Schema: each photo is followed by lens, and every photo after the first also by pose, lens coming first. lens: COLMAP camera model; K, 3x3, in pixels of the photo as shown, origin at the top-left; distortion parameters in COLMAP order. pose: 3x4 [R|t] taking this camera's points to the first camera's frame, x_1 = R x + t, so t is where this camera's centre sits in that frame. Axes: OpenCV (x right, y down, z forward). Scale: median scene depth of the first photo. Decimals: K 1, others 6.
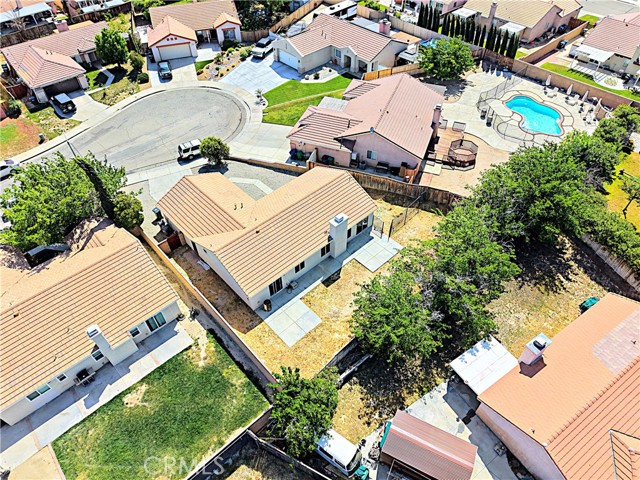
lens RADIAL K [[427.2, 0, 319.4], [0, 427.2, 237.8], [0, 0, 1]] dist [0.029051, -0.025018]
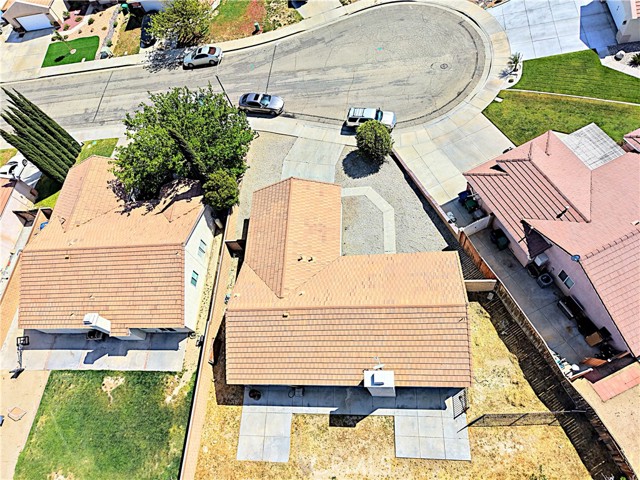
lens RADIAL K [[427.2, 0, 319.4], [0, 427.2, 237.8], [0, 0, 1]] dist [0.029051, -0.025018]
pose [[0.692123, 0.568769, -0.444374, 0.169008], [-0.381298, 0.810865, 0.443972, -0.530633], [0.612844, -0.137844, 0.778088, 0.506994]]
